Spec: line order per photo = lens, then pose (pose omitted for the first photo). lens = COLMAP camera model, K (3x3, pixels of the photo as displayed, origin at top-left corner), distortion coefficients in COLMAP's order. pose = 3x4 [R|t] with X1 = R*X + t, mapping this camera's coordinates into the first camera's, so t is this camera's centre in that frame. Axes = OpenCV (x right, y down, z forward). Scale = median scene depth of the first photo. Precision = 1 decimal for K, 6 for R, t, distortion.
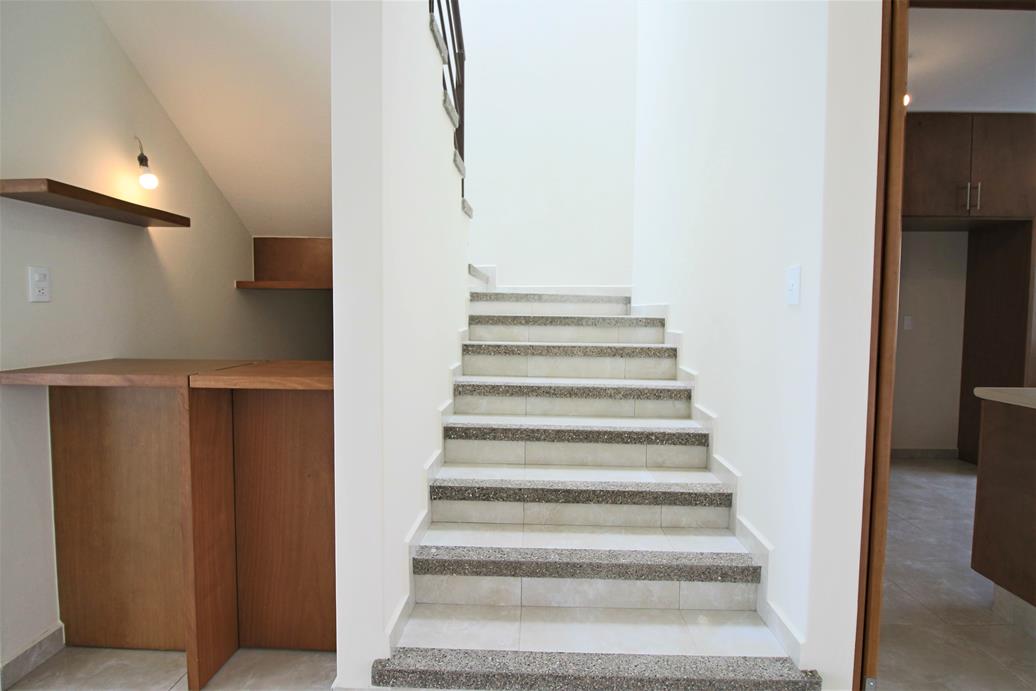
lens RADIAL K [[532.9, 0, 520.9], [0, 532.9, 346.6], [0, 0, 1]] dist [-0.009144, -0.005084]
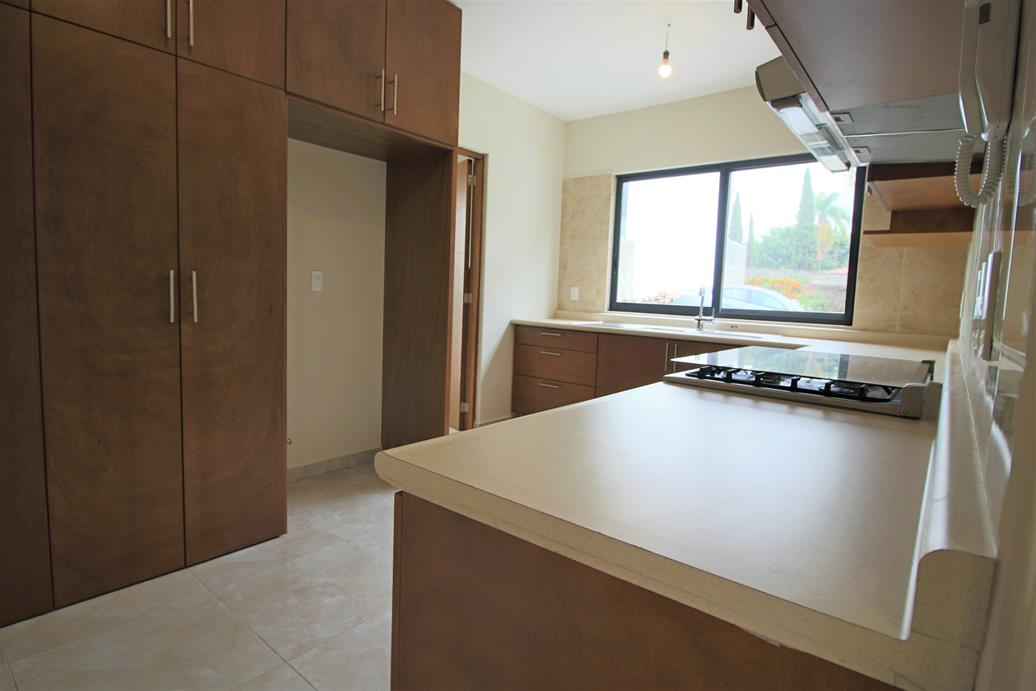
lens RADIAL K [[532.9, 0, 521.6], [0, 532.9, 344.1], [0, 0, 1]] dist [-0.009144, -0.005084]
pose [[0.594182, -0.047013, 0.802956, 0.392852], [0.007745, 0.998578, 0.052735, 0.002725], [-0.804294, -0.025115, 0.593701, 0.445255]]
